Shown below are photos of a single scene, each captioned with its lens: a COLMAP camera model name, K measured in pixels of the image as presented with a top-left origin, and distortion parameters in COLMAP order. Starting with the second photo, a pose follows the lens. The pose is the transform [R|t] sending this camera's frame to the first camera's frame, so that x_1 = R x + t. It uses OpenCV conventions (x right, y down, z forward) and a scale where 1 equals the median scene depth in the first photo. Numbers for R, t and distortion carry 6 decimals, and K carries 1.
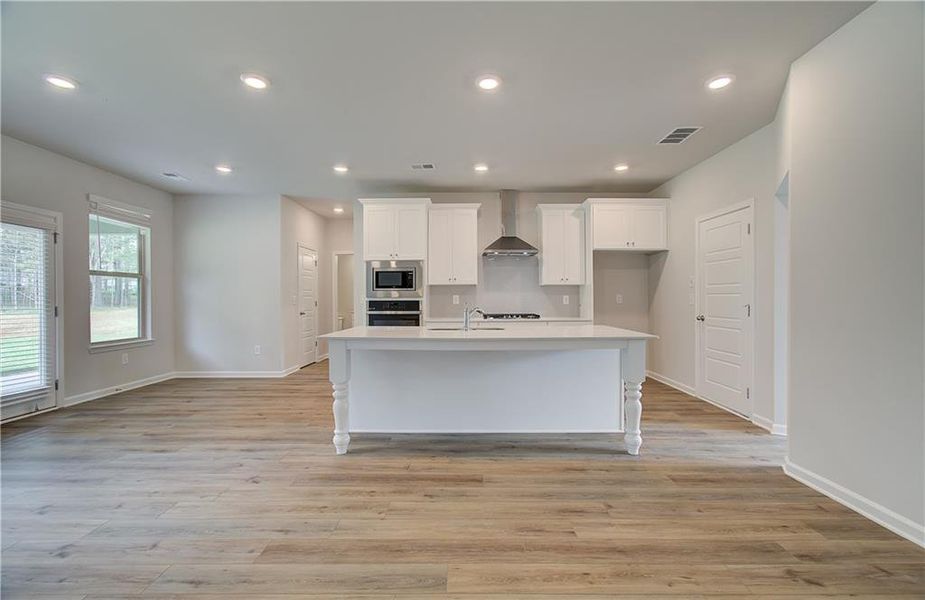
lens RADIAL K [[408.0, 0, 462.5], [0, 408.0, 300.0], [0, 0, 1]] dist [0.000102, 0.000348]
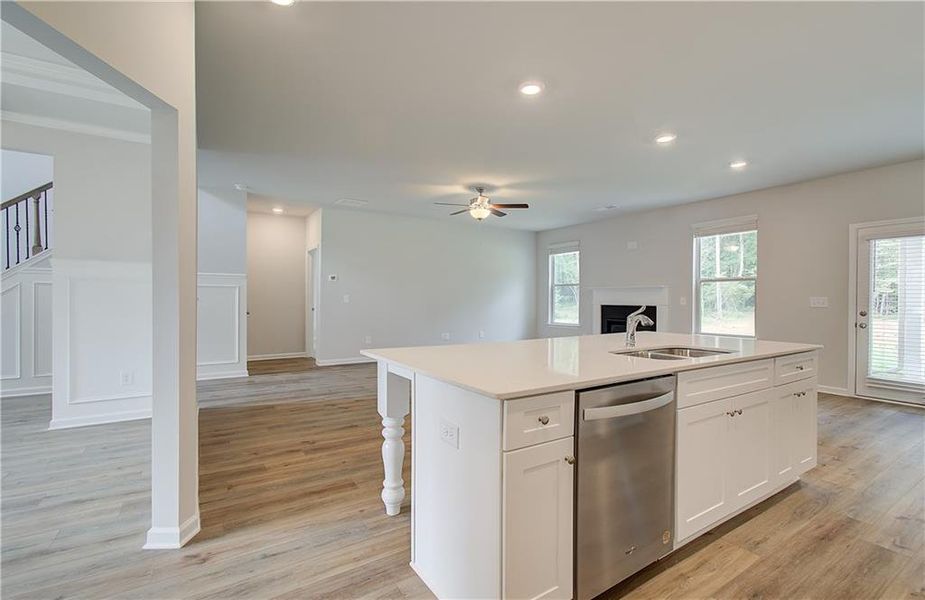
lens RADIAL K [[412.6, 0, 462.5], [0, 412.6, 300.0], [0, 0, 1]] dist [-0.000440, -0.006058]
pose [[-0.843213, -0.002504, -0.537574, 0.402543], [-0.004417, 0.999988, 0.002271, 0.002976], [0.537562, 0.004289, -0.843213, 0.954432]]
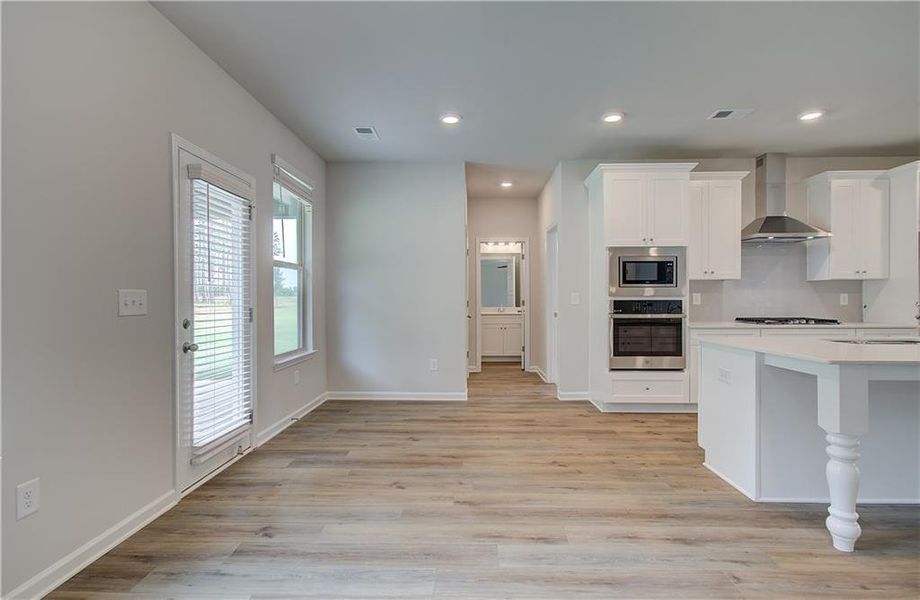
lens RADIAL K [[444.1, 0, 460.0], [0, 444.1, 300.0], [0, 0, 1]] dist [0.003496, 0.000798]
pose [[0.999785, 0.001204, -0.020714, -0.493729], [-0.001181, 0.999999, 0.001113, 0.000282], [0.020716, -0.001088, 0.999785, 0.182657]]
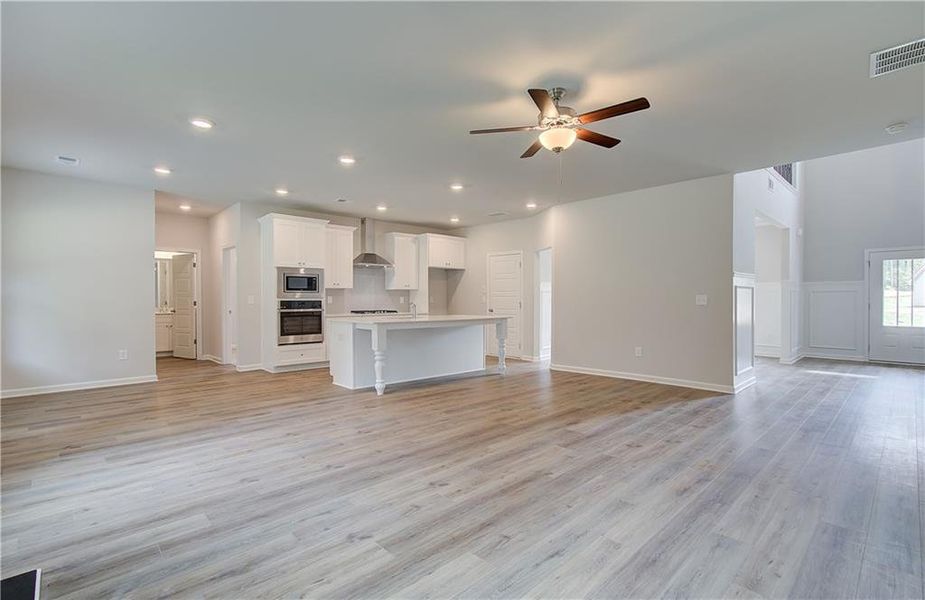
lens RADIAL K [[432.8, 0, 462.5], [0, 432.8, 300.0], [0, 0, 1]] dist [0.025929, 0.000647]
pose [[0.725139, 0.000083, 0.688602, -0.713770], [0.001415, 0.999998, -0.001611, 0.002199], [-0.688601, 0.002143, 0.725138, -0.272069]]
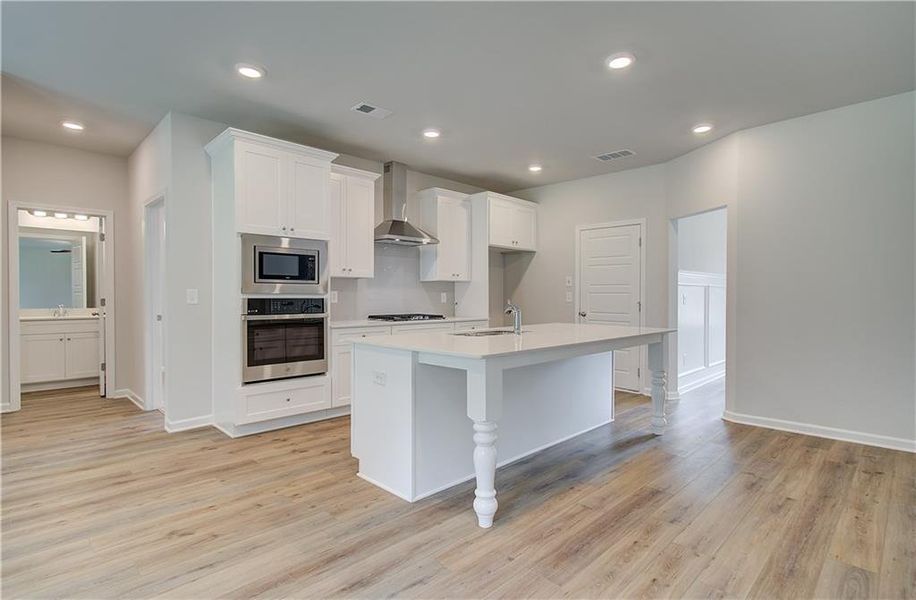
lens RADIAL K [[459.1, 0, 469.6], [0, 459.1, 299.5], [0, 0, 1]] dist [0.000403, 0.000194]
pose [[0.694095, -0.001846, 0.719881, -0.494258], [-0.001467, 0.999991, 0.003978, -0.000566], [-0.719882, -0.003817, 0.694086, 0.283643]]
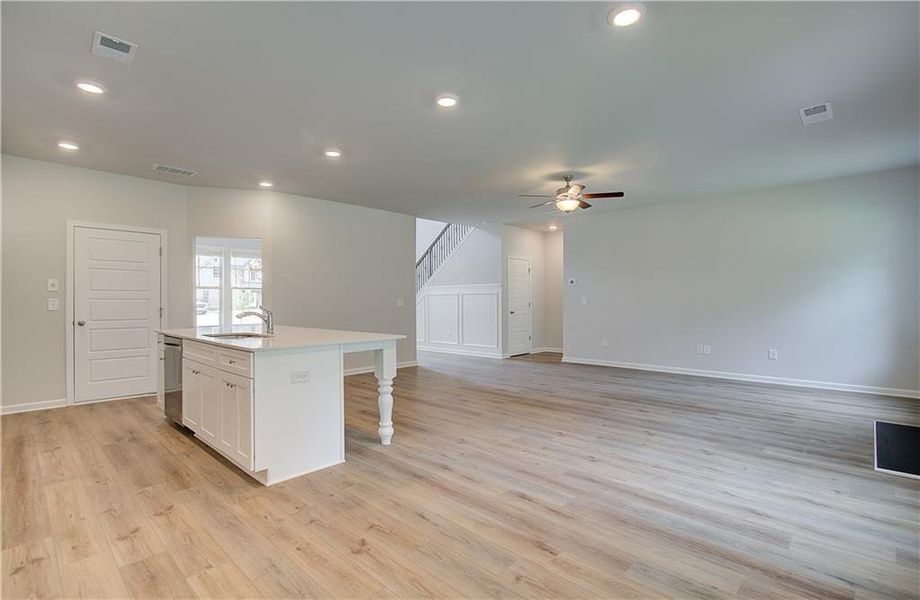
lens RADIAL K [[427.1, 0, 460.0], [0, 427.1, 300.0], [0, 0, 1]] dist [0.000813, -0.000188]
pose [[-0.731022, 0.006761, 0.682321, -0.699053], [0.008392, 0.999964, -0.000917, -0.002916], [-0.682303, 0.005055, -0.731052, 0.971361]]
